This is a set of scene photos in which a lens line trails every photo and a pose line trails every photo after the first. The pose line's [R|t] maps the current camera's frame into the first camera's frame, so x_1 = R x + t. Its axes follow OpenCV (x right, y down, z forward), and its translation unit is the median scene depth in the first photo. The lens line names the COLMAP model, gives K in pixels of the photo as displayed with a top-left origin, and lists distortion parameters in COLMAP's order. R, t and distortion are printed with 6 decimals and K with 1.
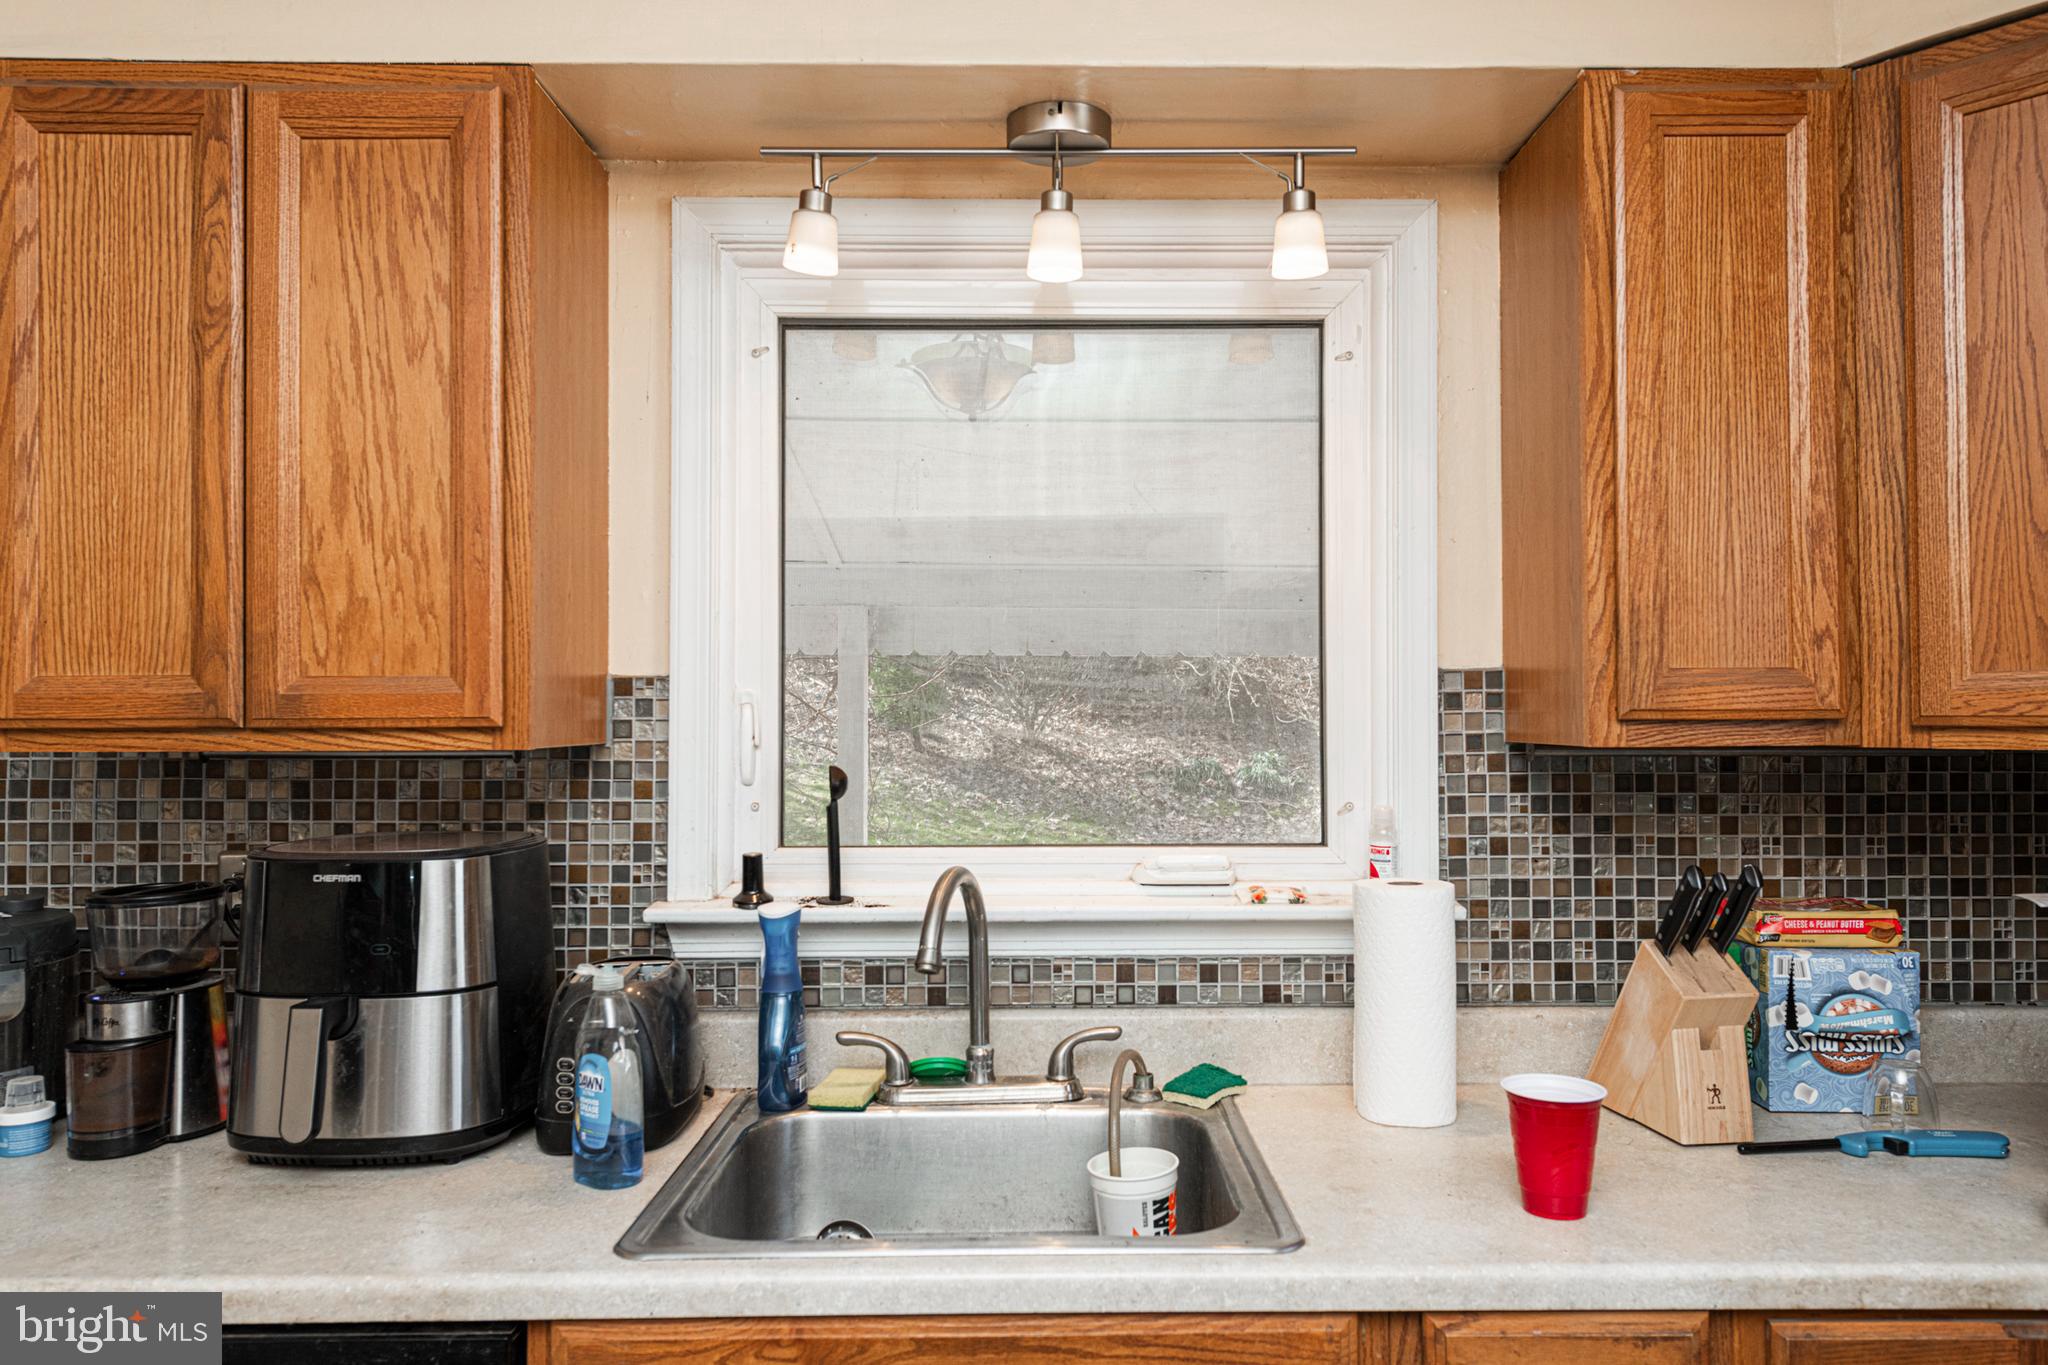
lens RADIAL K [[1373.1, 0, 1023.4], [0, 1373.1, 692.9], [0, 0, 1]] dist [0.016346, -0.006145]
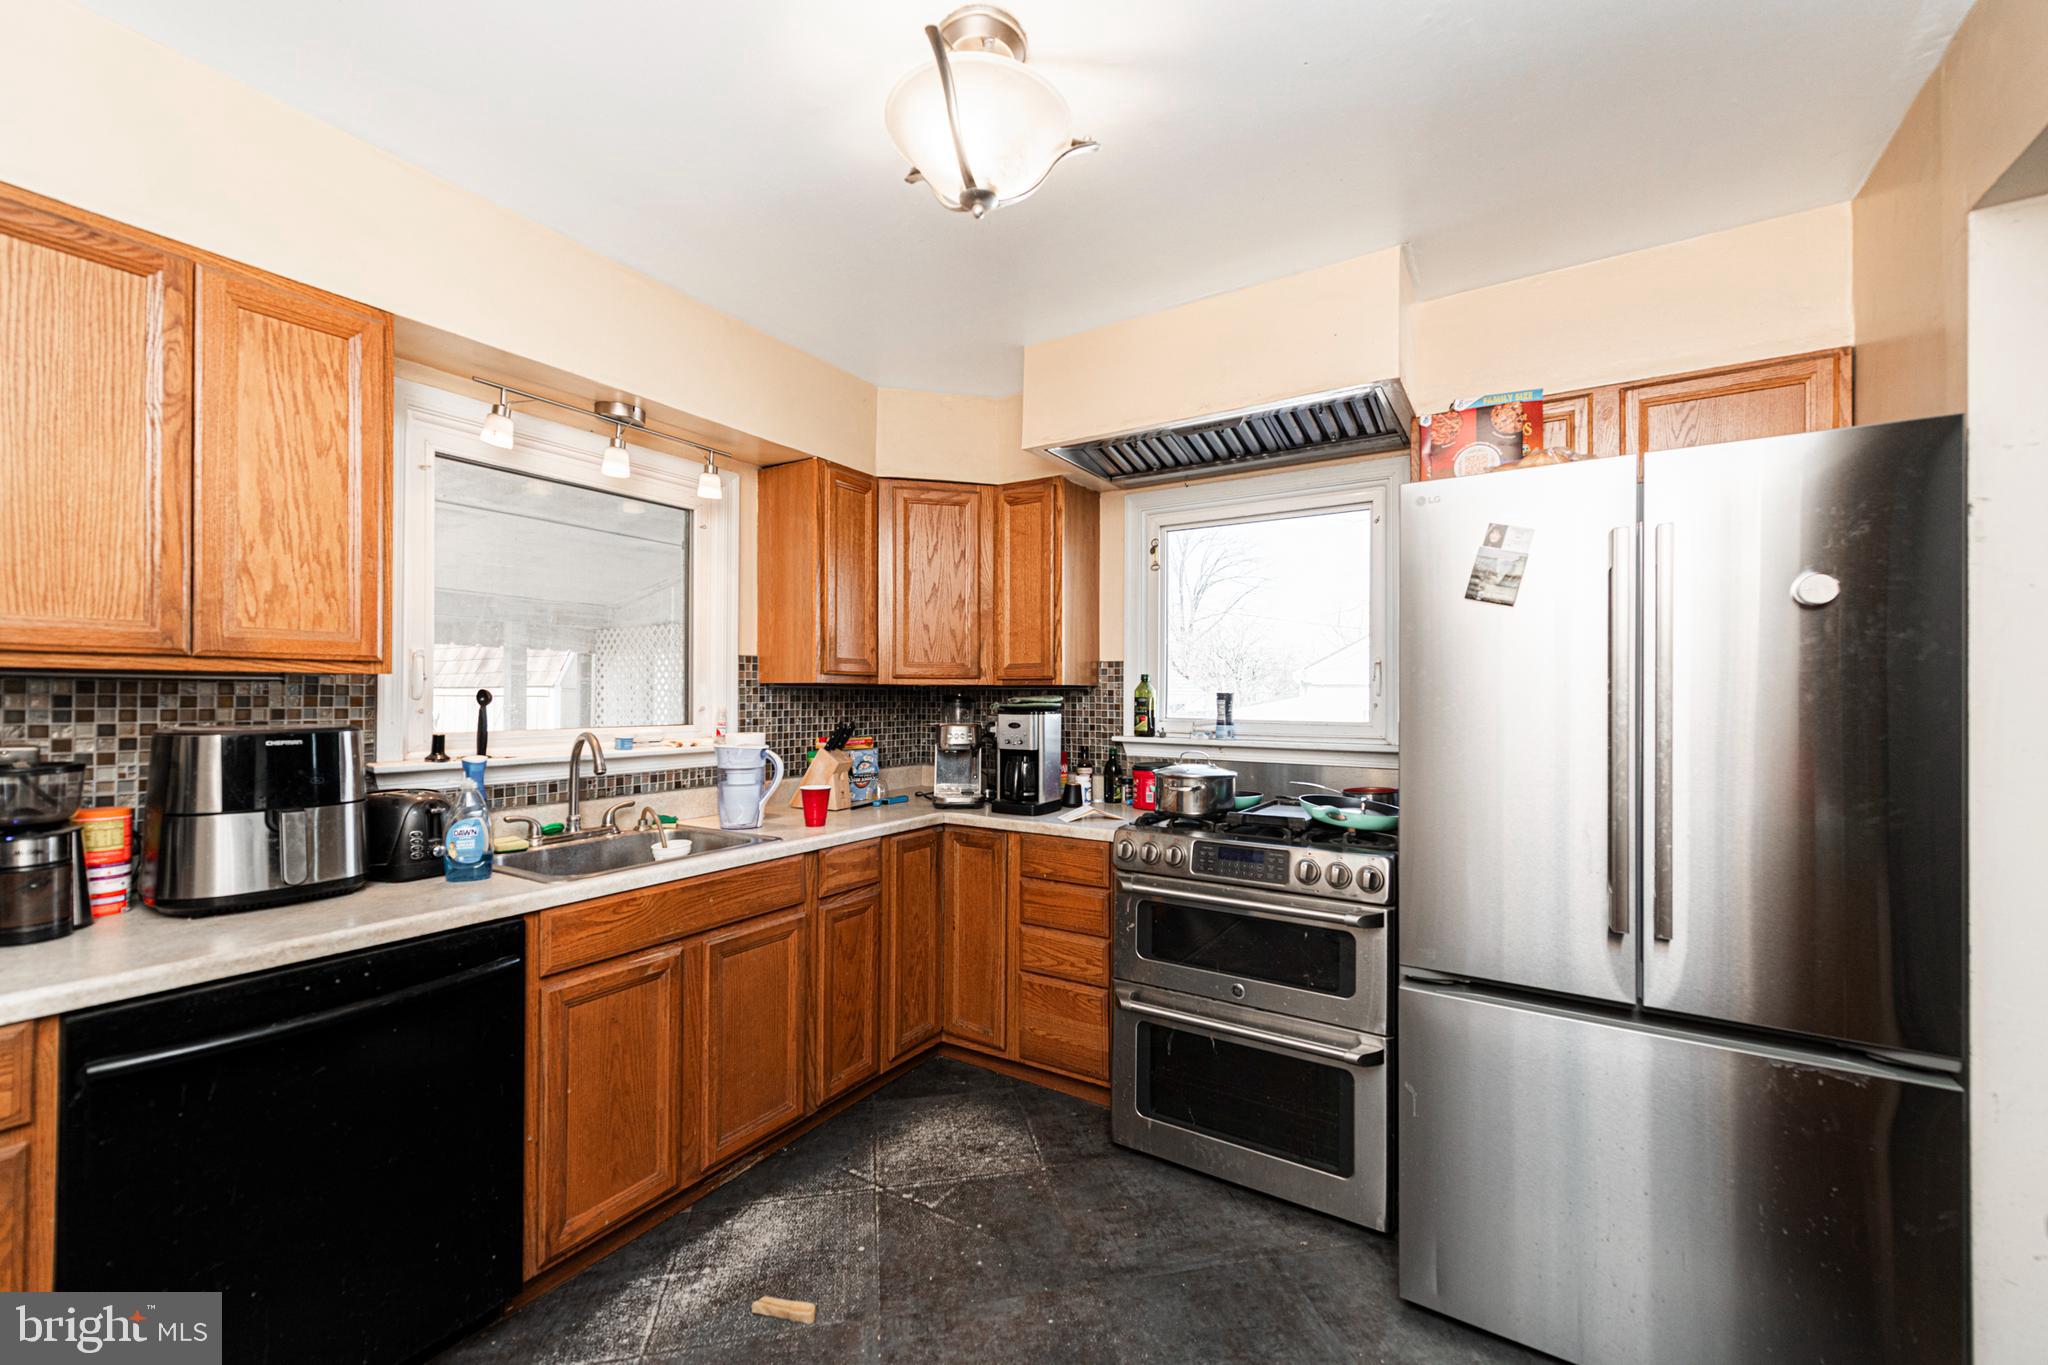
lens RADIAL K [[820.7, 0, 1024.2], [0, 820.7, 688.4], [0, 0, 1]] dist [-0.000105, -0.000029]
pose [[0.543473, 0.013218, 0.839323, -0.837553], [-0.021288, 0.999771, -0.001961, 0.044771], [-0.839157, -0.016801, 0.543630, -0.357234]]
